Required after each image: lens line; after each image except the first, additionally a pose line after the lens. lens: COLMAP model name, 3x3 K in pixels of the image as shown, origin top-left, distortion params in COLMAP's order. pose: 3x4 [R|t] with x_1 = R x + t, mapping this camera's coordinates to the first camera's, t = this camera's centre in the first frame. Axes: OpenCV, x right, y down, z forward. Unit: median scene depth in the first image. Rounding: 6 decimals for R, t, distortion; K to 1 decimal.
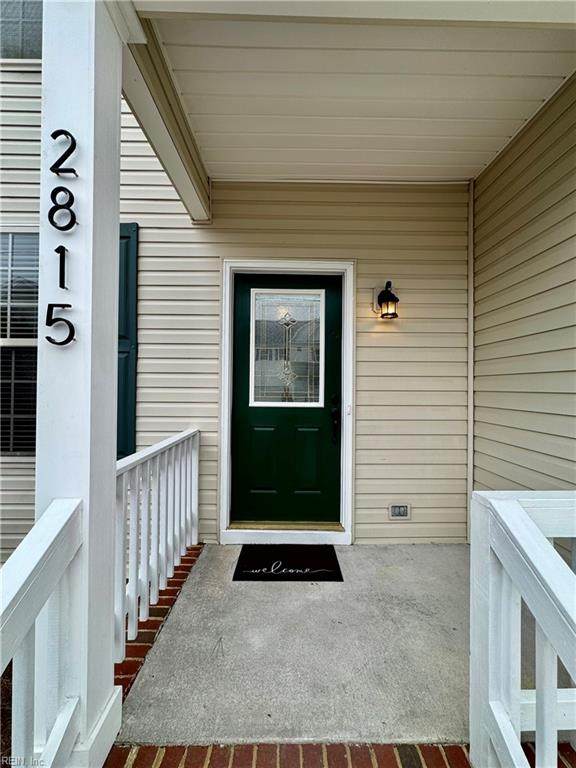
lens RADIAL K [[307.5, 0, 289.4], [0, 307.5, 385.2], [0, 0, 1]] dist [-0.000001, -0.000001]
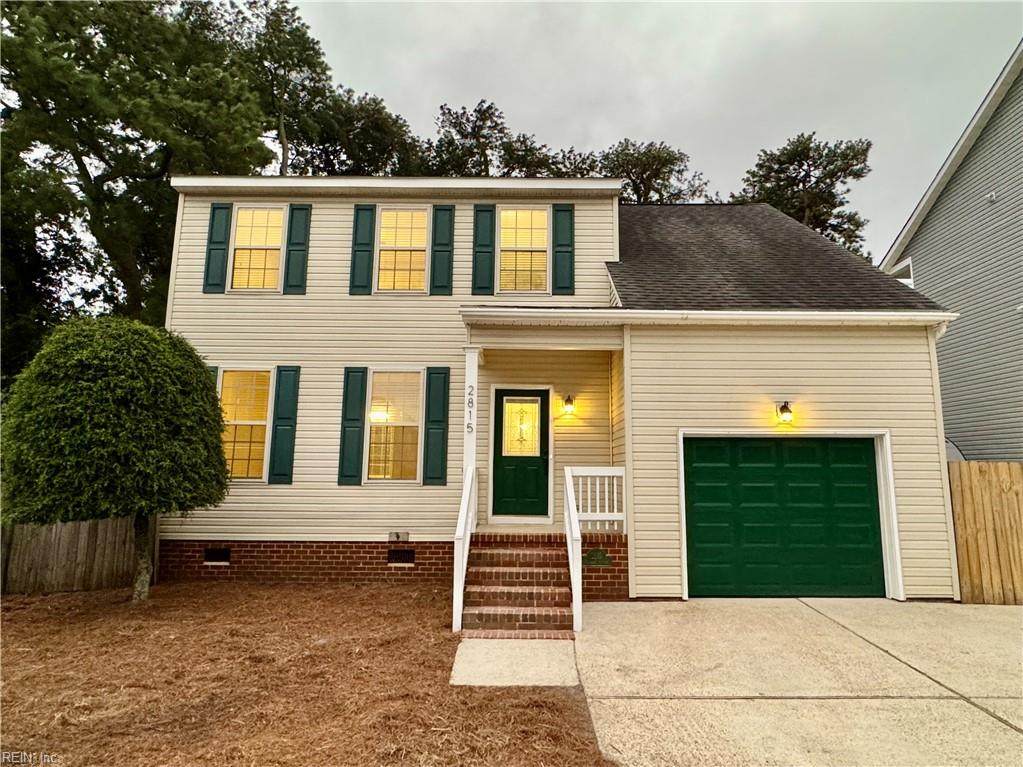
lens RADIAL K [[590.7, 0, 515.2], [0, 590.7, 376.8], [0, 0, 1]] dist [0.000521, -0.000013]
pose [[0.998666, -0.003180, -0.051544, 0.155822], [-0.004187, 0.989828, -0.142205, 0.112944], [0.051471, 0.142231, 0.988494, -2.936960]]
